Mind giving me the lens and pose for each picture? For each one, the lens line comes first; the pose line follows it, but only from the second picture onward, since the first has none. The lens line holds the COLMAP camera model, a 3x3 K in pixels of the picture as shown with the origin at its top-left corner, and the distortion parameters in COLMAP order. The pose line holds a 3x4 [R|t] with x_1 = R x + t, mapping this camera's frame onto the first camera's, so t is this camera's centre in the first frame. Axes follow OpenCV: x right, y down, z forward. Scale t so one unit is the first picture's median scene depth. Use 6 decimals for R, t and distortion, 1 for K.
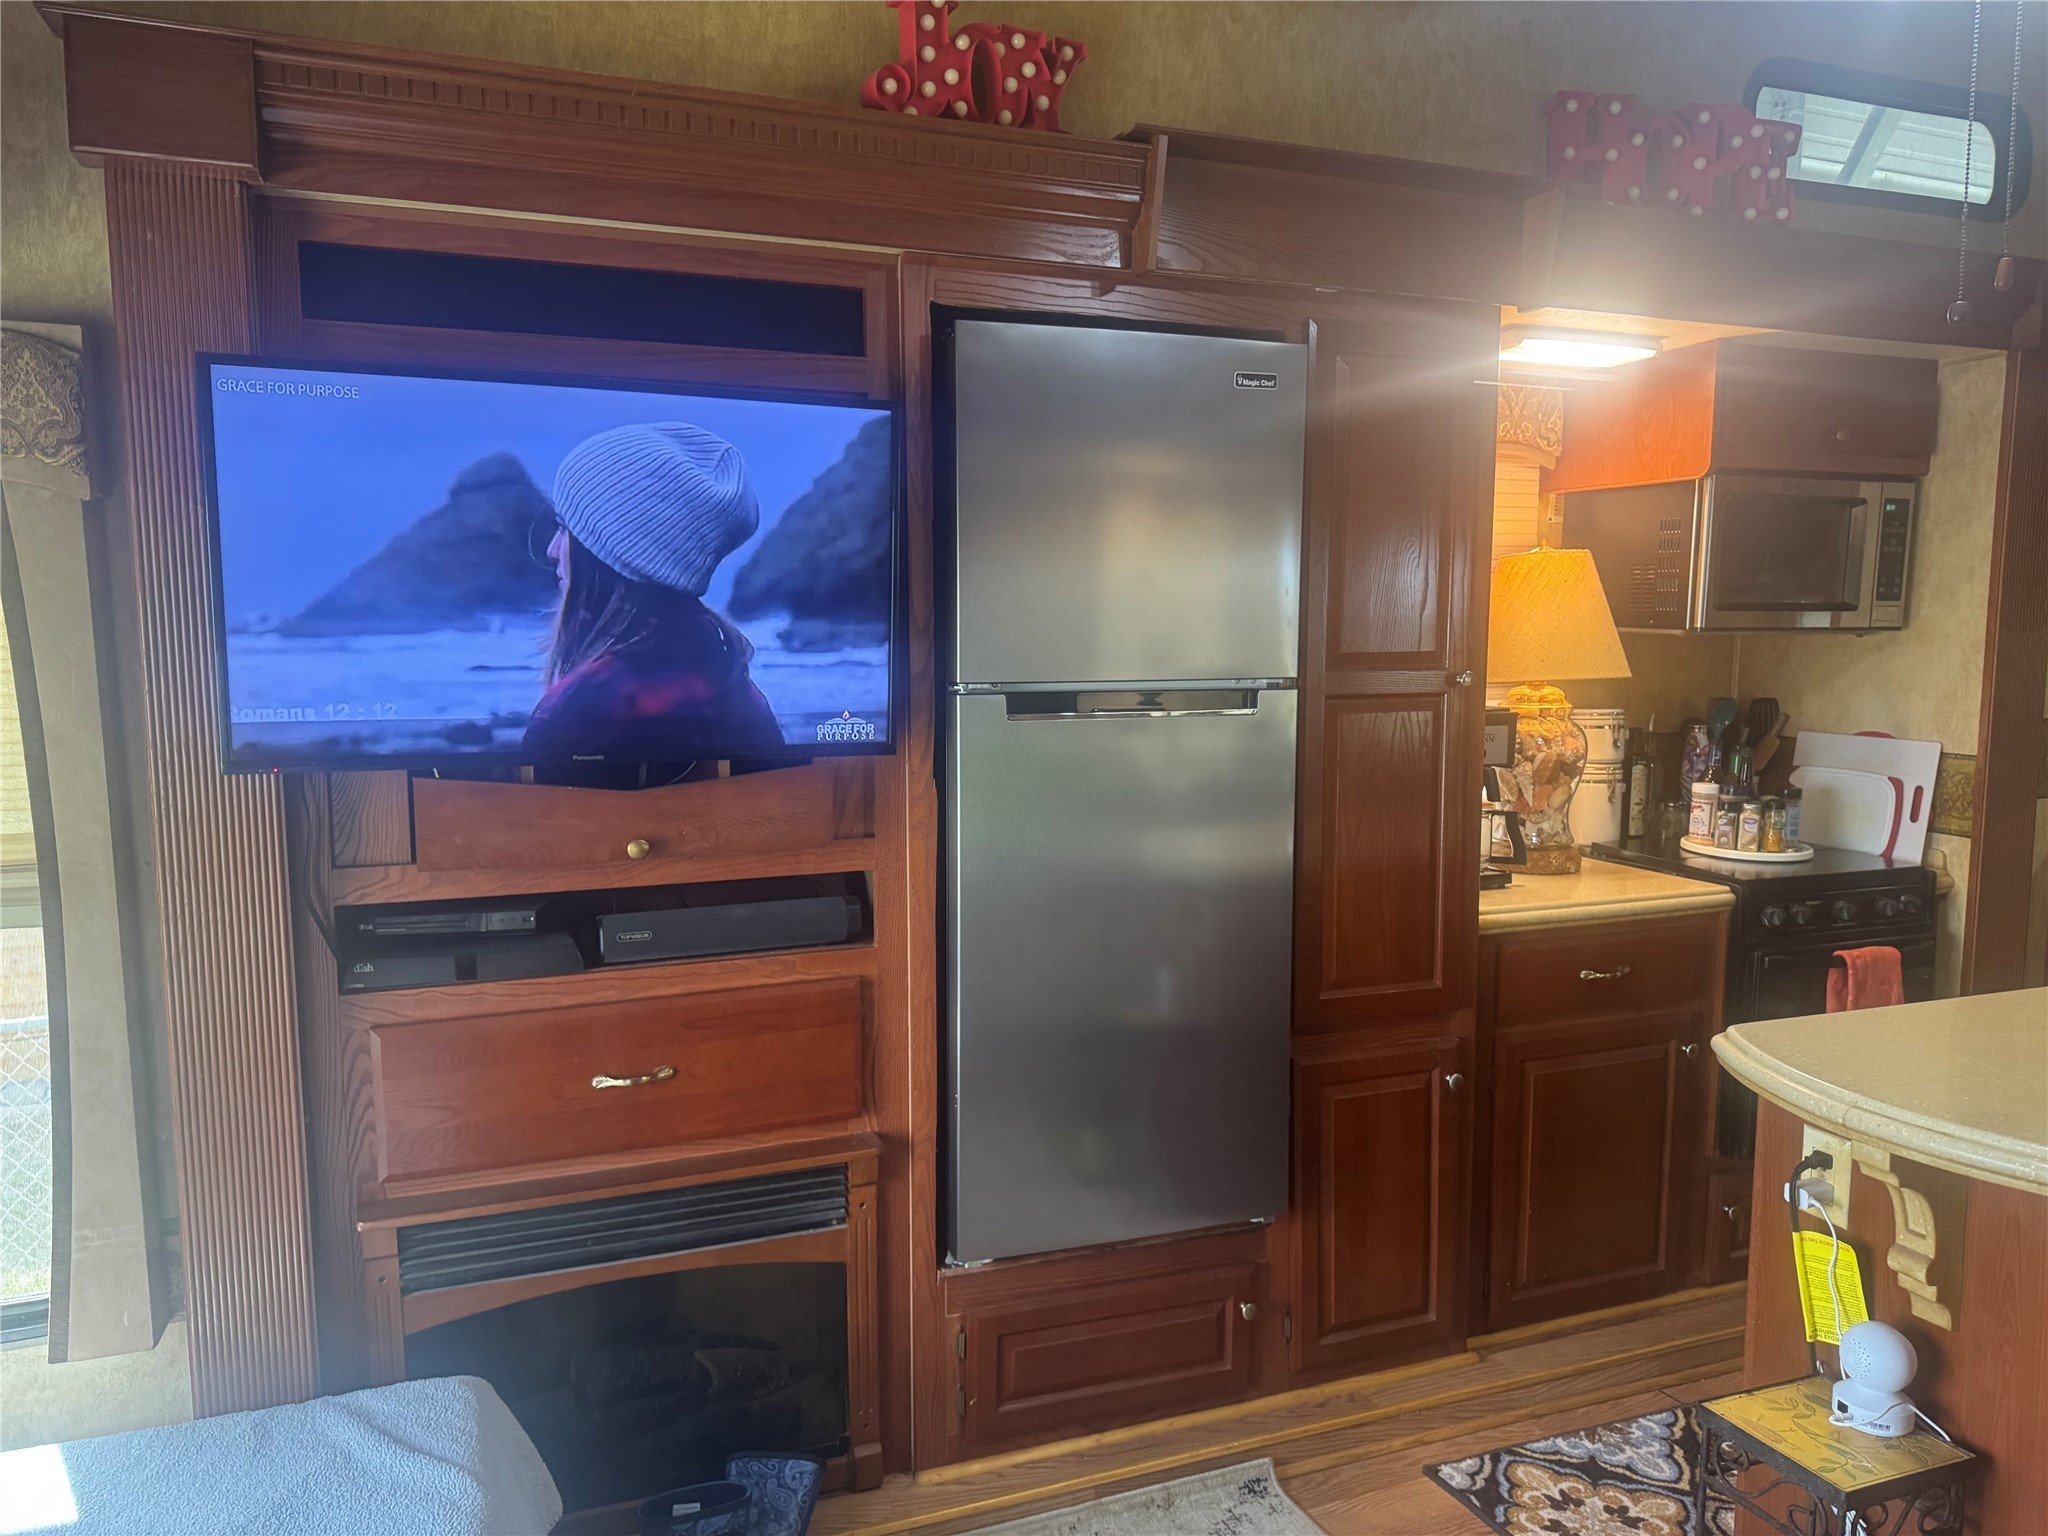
lens RADIAL K [[1453.8, 0, 1025.5], [0, 1453.8, 775.4], [0, 0, 1]] dist [0.057993, -0.078104]
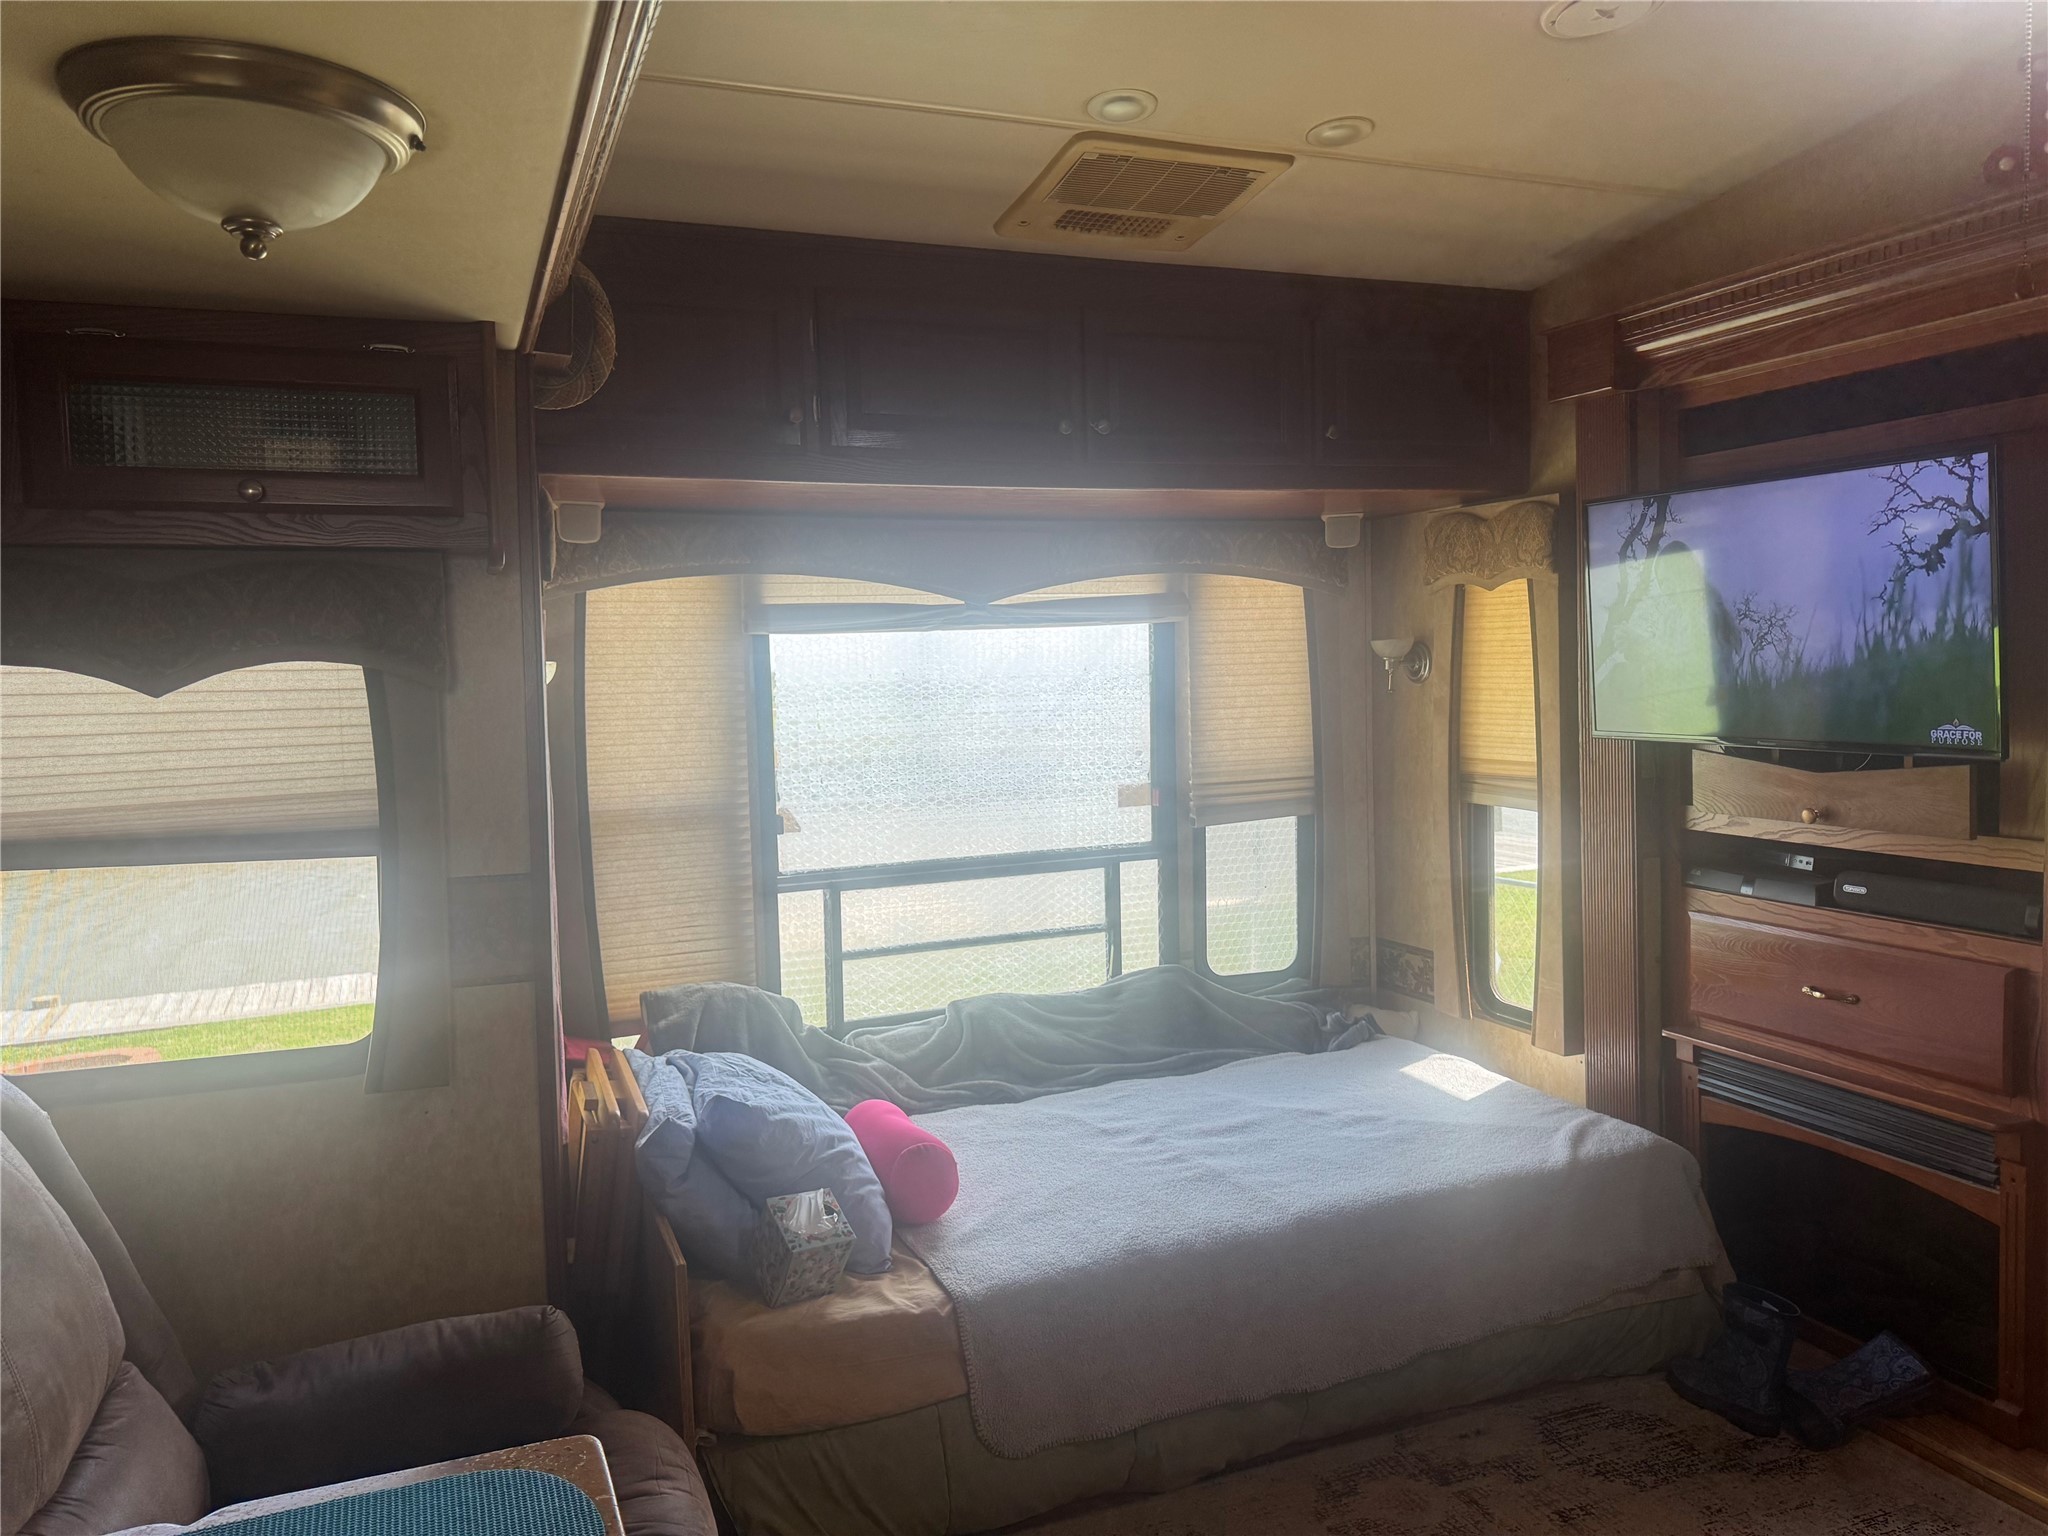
lens RADIAL K [[1453.8, 0, 1033.9], [0, 1453.8, 765.1], [0, 0, 1]] dist [0.057993, -0.078104]
pose [[0.016196, 0.076134, -0.996966, 0.733589], [-0.062731, 0.995210, 0.074981, -0.035701], [0.997899, 0.061327, 0.020894, 0.189702]]
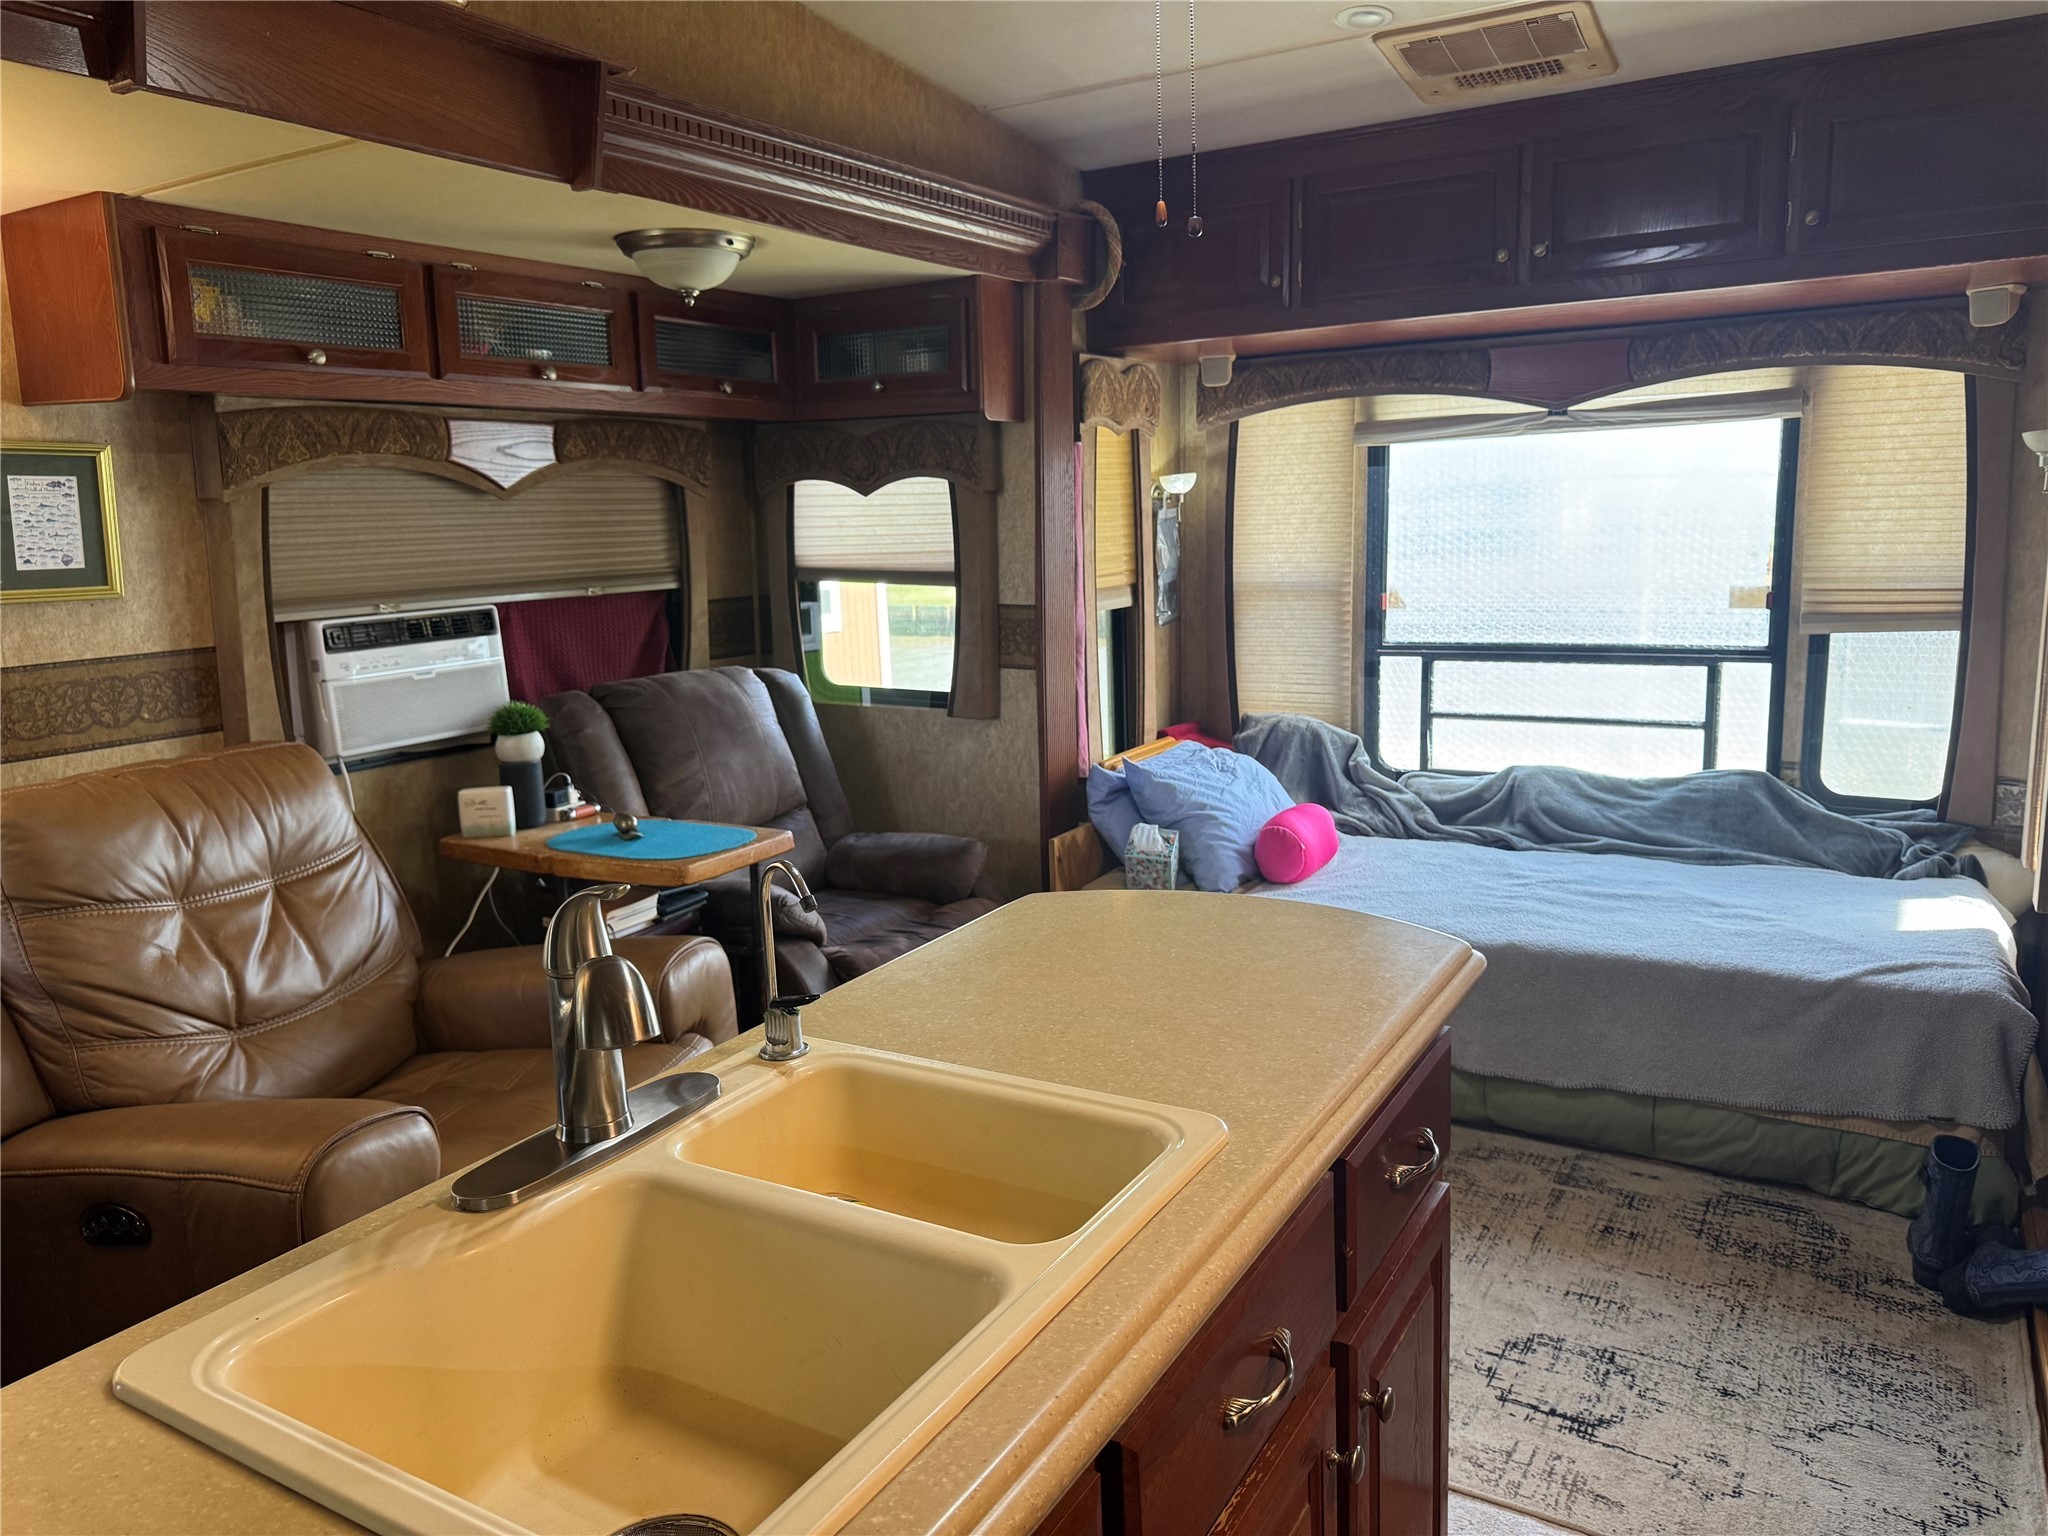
lens RADIAL K [[1453.8, 0, 1014.7], [0, 1453.8, 760.7], [0, 0, 1]] dist [0.057993, -0.078104]
pose [[-0.790317, 0.131699, -0.598377, 0.762728], [-0.019907, 0.970590, 0.239912, -0.077955], [0.612375, 0.201518, -0.764452, 0.954888]]
